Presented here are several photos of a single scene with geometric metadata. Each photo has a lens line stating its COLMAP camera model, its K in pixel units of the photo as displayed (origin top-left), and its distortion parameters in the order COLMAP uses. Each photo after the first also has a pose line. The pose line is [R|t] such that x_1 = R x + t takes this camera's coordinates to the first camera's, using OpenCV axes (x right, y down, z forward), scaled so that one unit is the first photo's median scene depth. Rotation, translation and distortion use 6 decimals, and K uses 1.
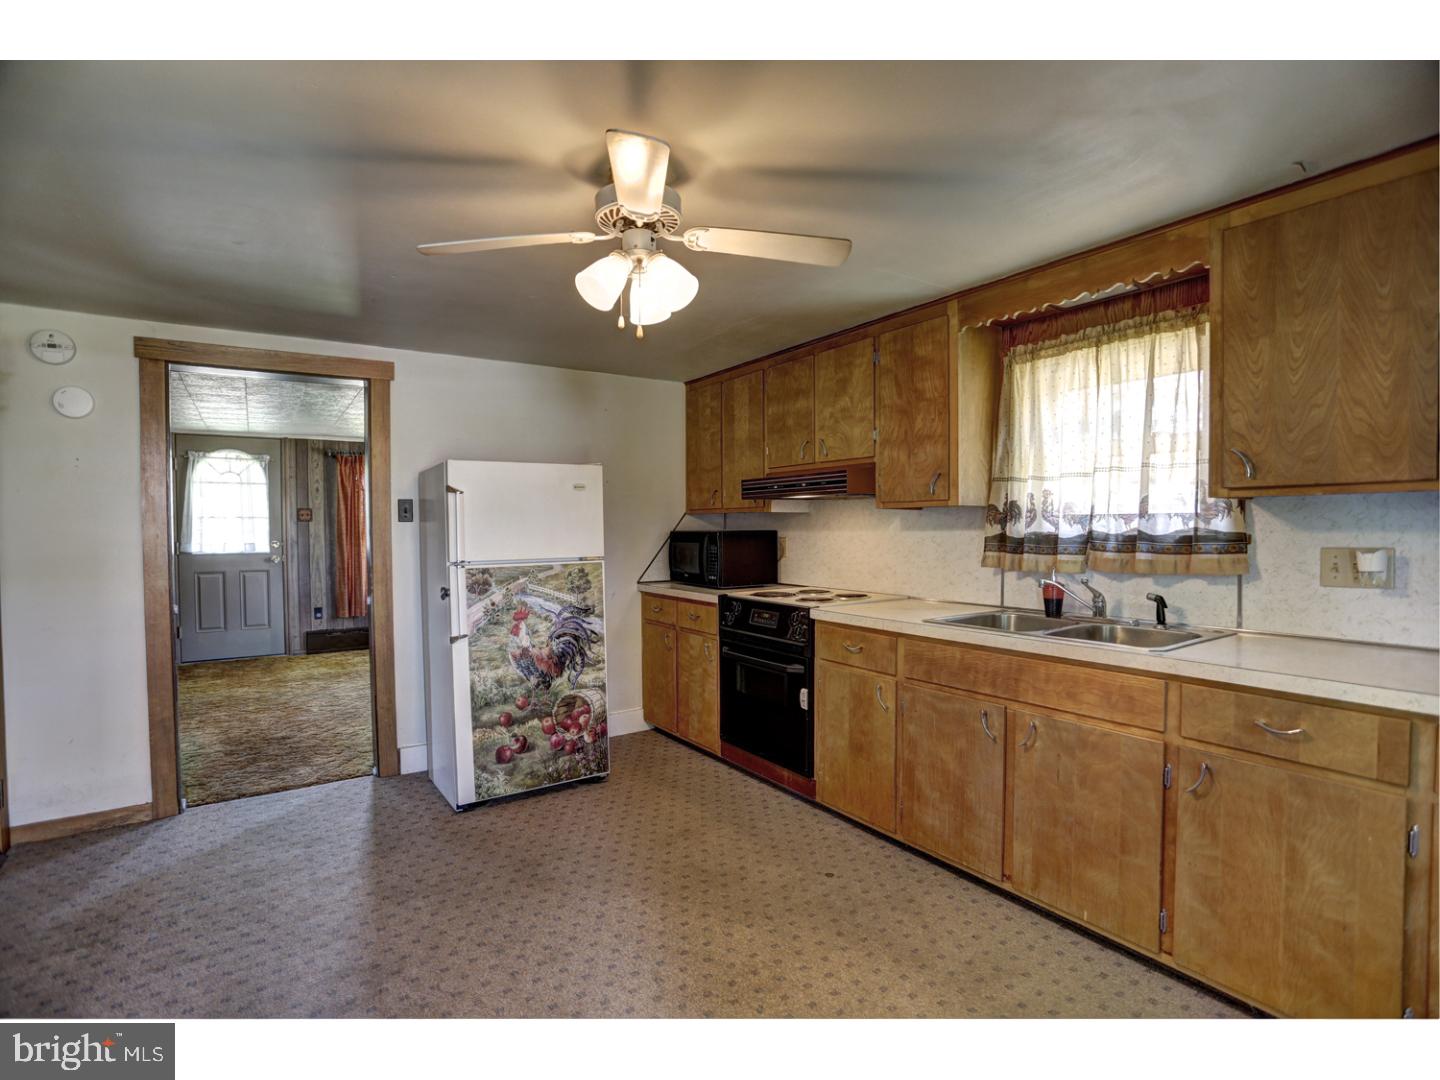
lens RADIAL K [[710.9, 0, 714.9], [0, 710.9, 542.3], [0, 0, 1]] dist [-0.043639, 0.015344]
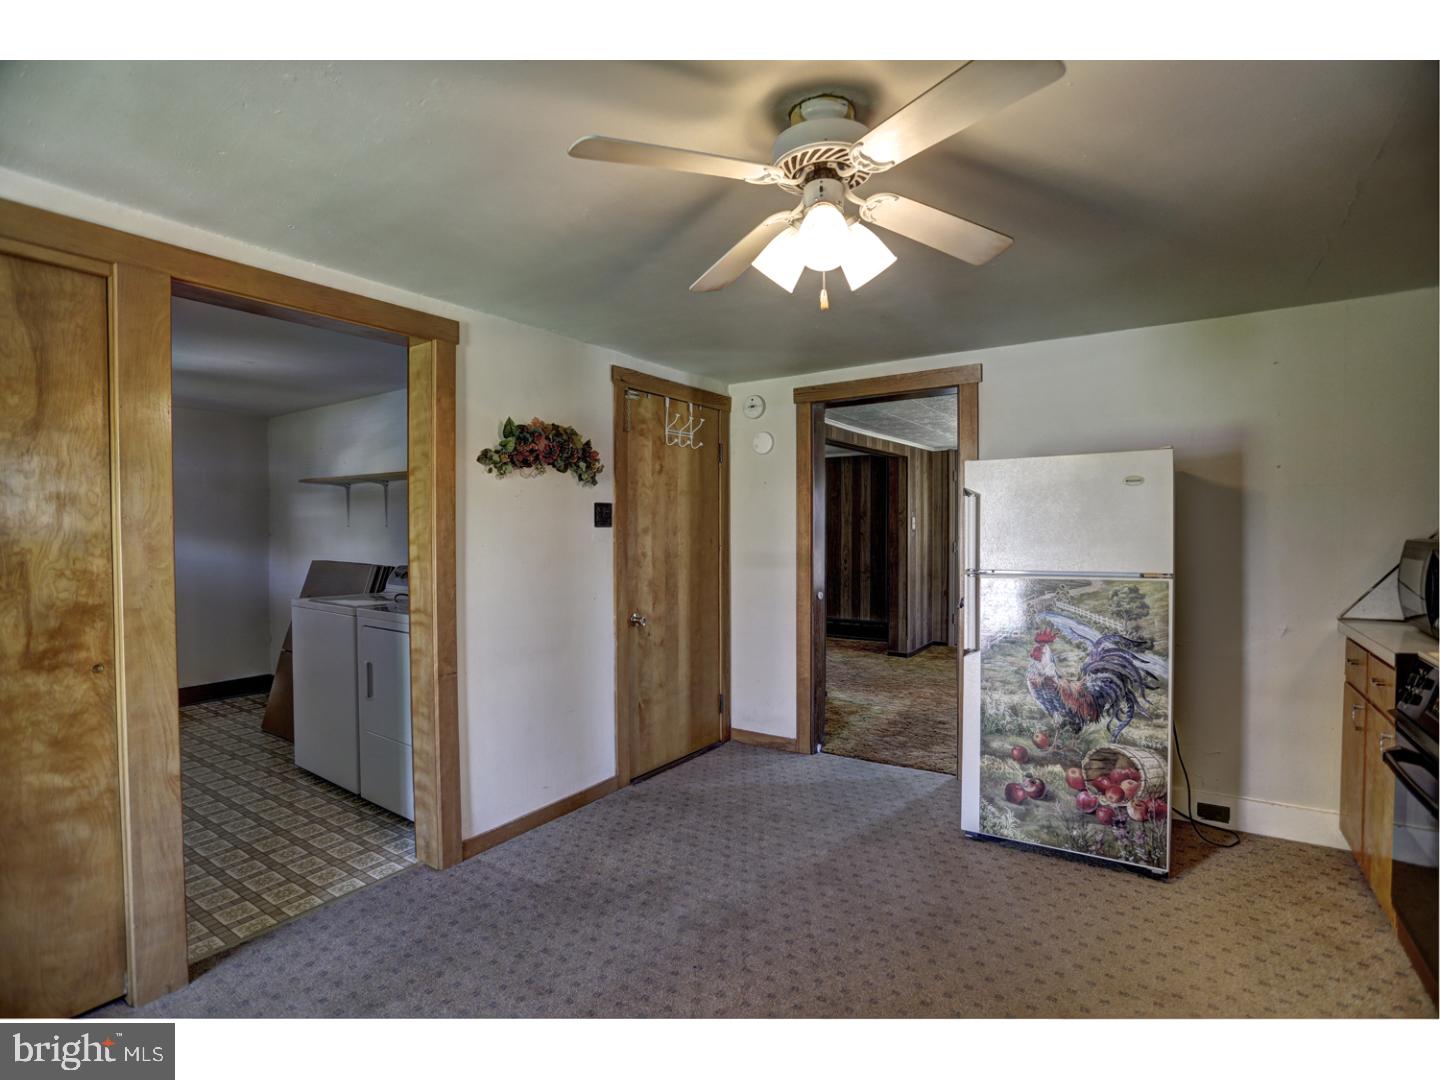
lens RADIAL K [[710.9, 0, 719.6], [0, 710.9, 544.3], [0, 0, 1]] dist [-0.043639, 0.015344]
pose [[0.384780, 0.019556, -0.922801, 0.343593], [-0.019930, 0.999718, 0.012876, -0.010618], [0.922793, 0.013437, 0.385062, 0.312715]]
